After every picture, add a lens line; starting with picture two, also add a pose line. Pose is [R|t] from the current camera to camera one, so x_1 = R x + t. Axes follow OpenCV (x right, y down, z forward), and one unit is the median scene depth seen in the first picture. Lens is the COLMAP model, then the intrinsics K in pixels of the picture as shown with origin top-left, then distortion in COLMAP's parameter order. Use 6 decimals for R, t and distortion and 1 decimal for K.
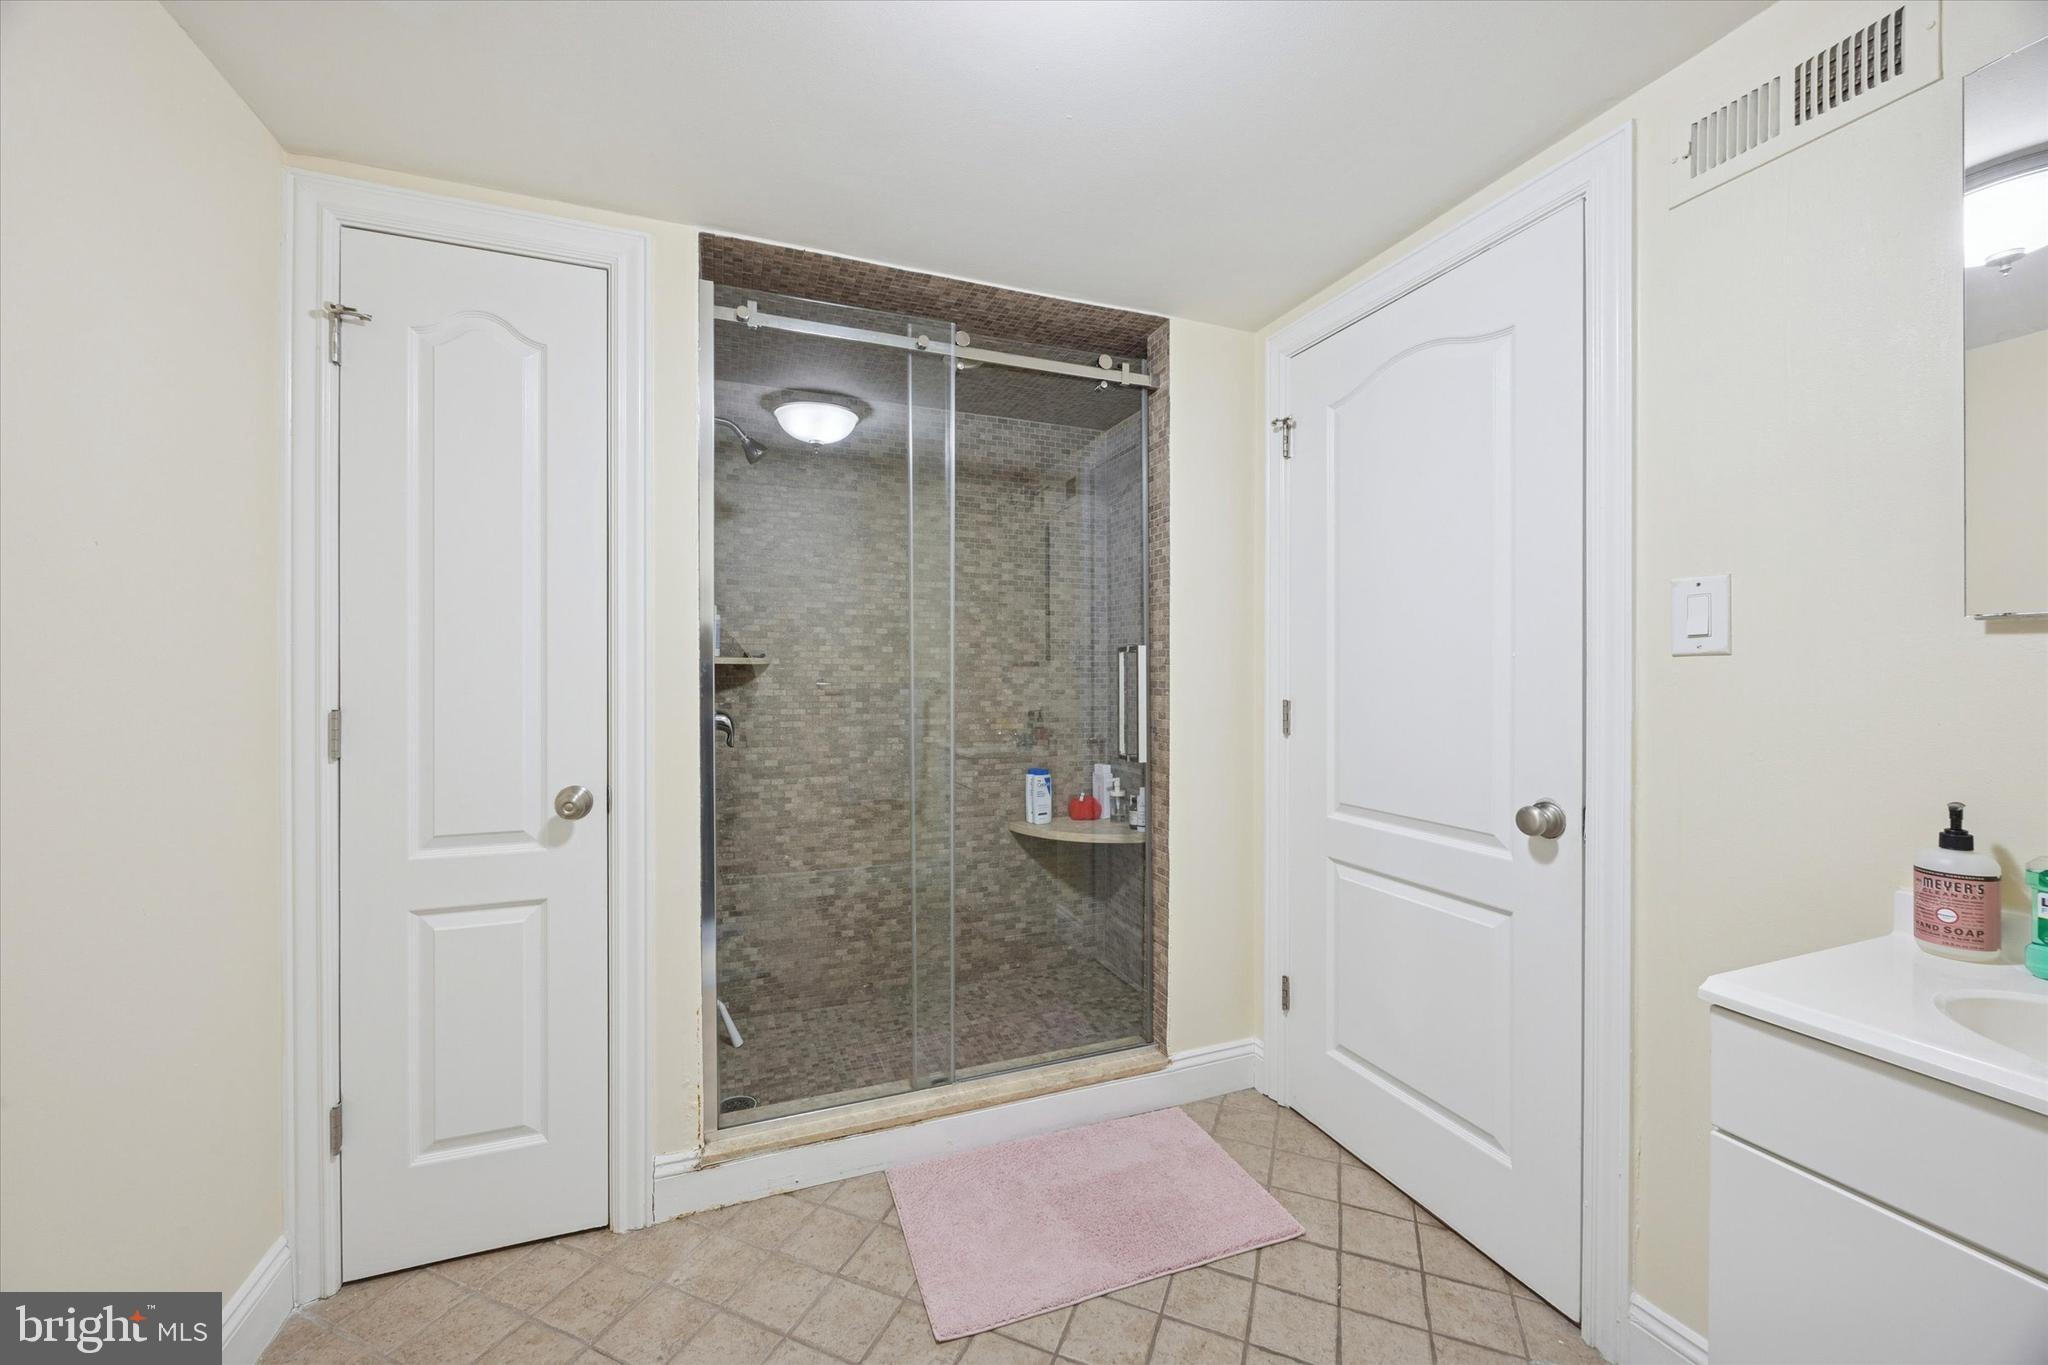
lens RADIAL K [[785.1, 0, 1014.3], [0, 785.1, 682.2], [0, 0, 1]] dist [-0.009983, 0.000794]
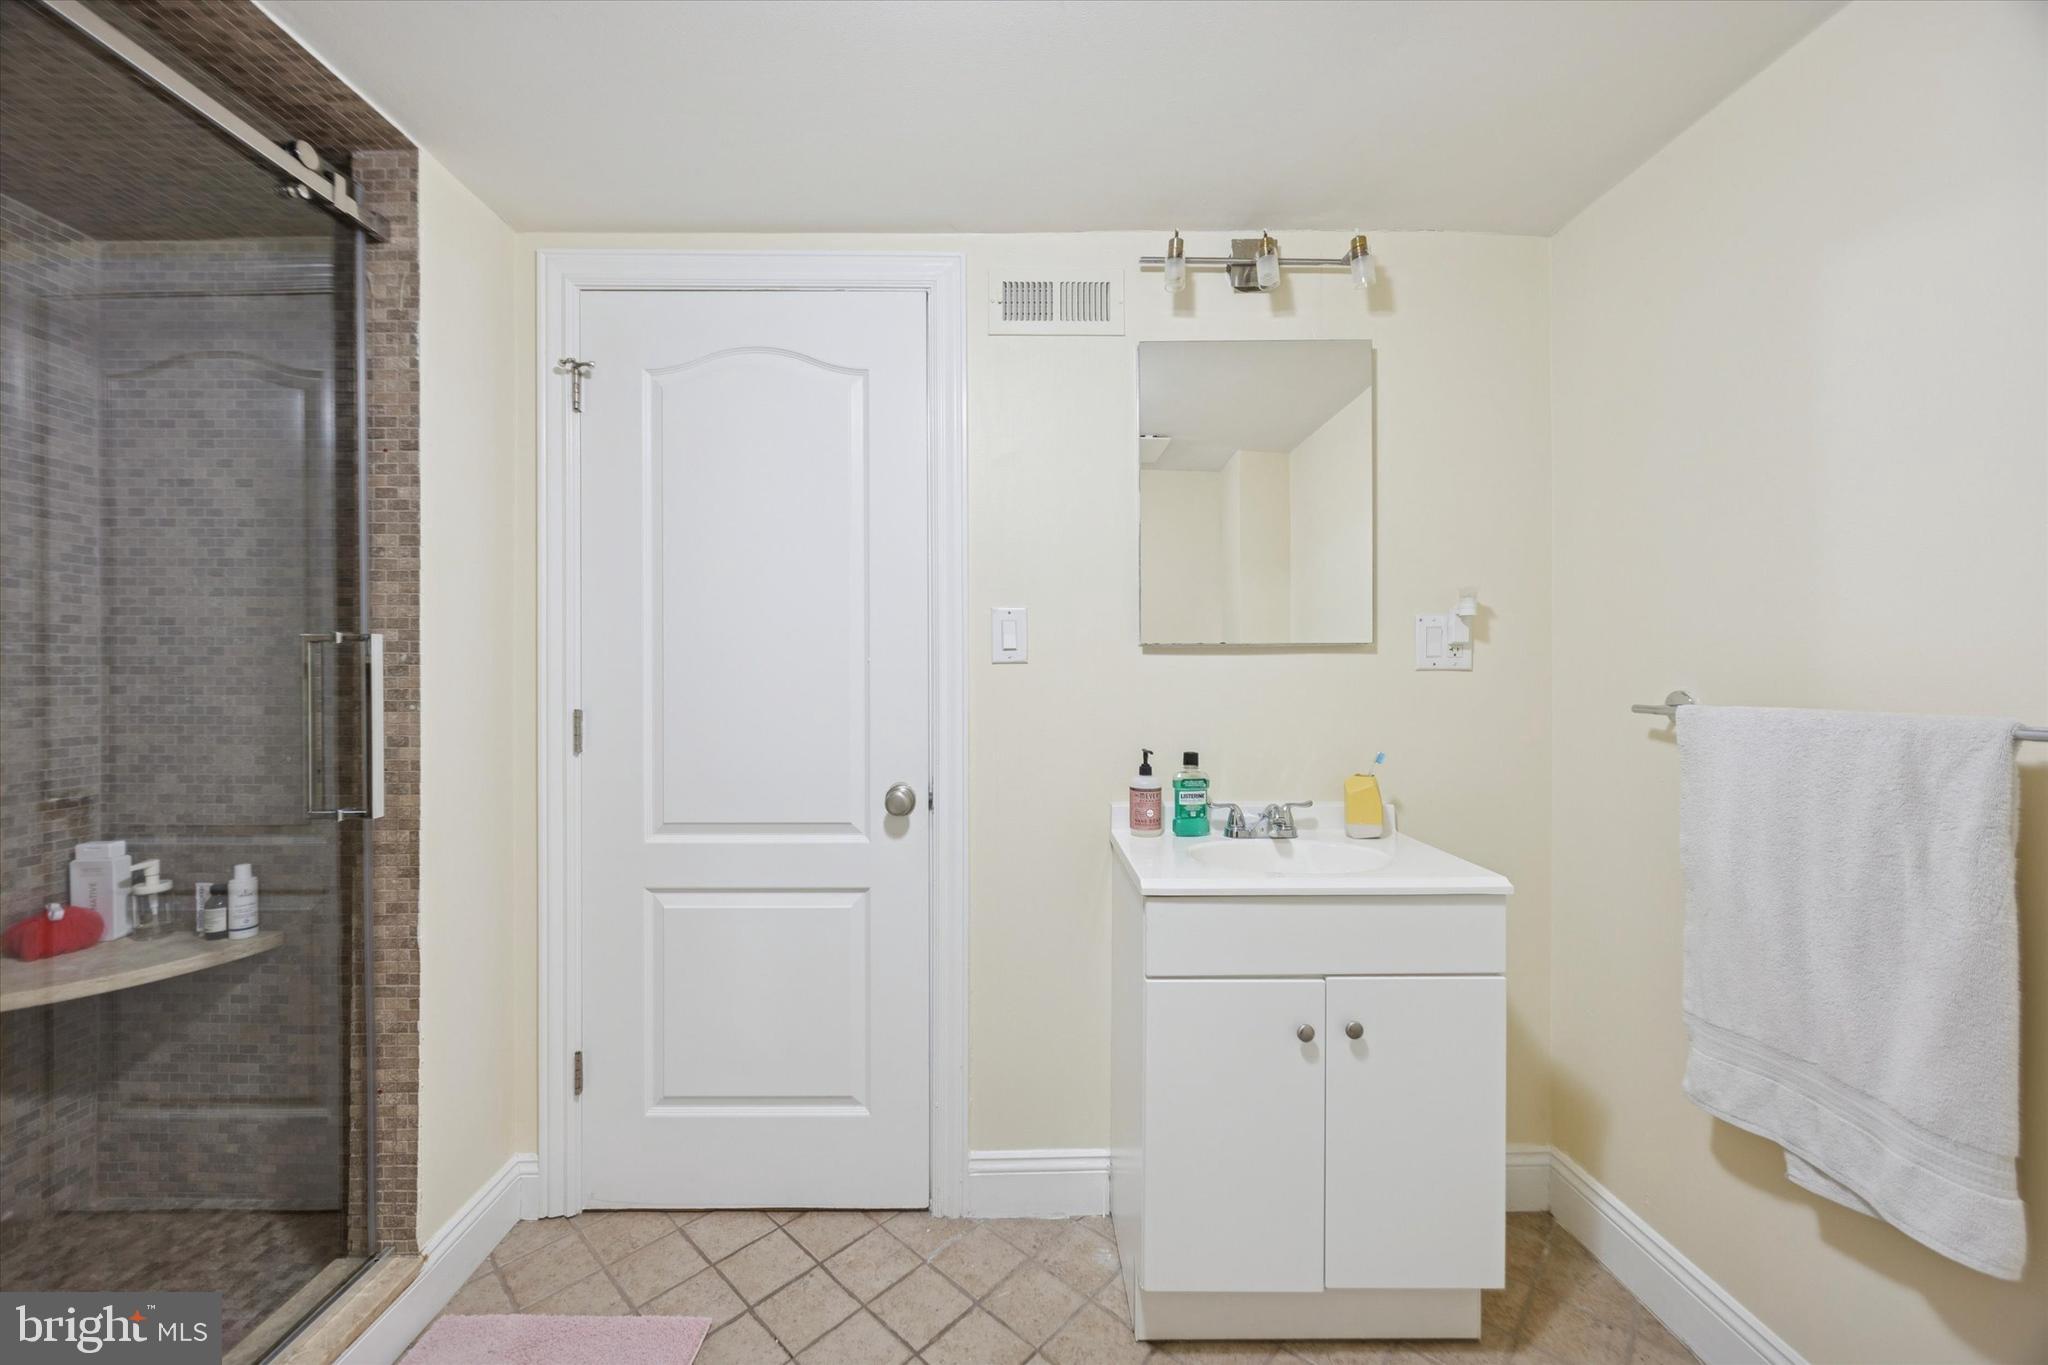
lens RADIAL K [[785.1, 0, 1015.0], [0, 785.1, 672.3], [0, 0, 1]] dist [-0.009983, 0.000794]
pose [[0.336192, -0.001249, 0.941793, -0.257264], [0.011148, 0.999934, -0.002653, -0.008294], [-0.941728, 0.011391, 0.336184, 0.298737]]
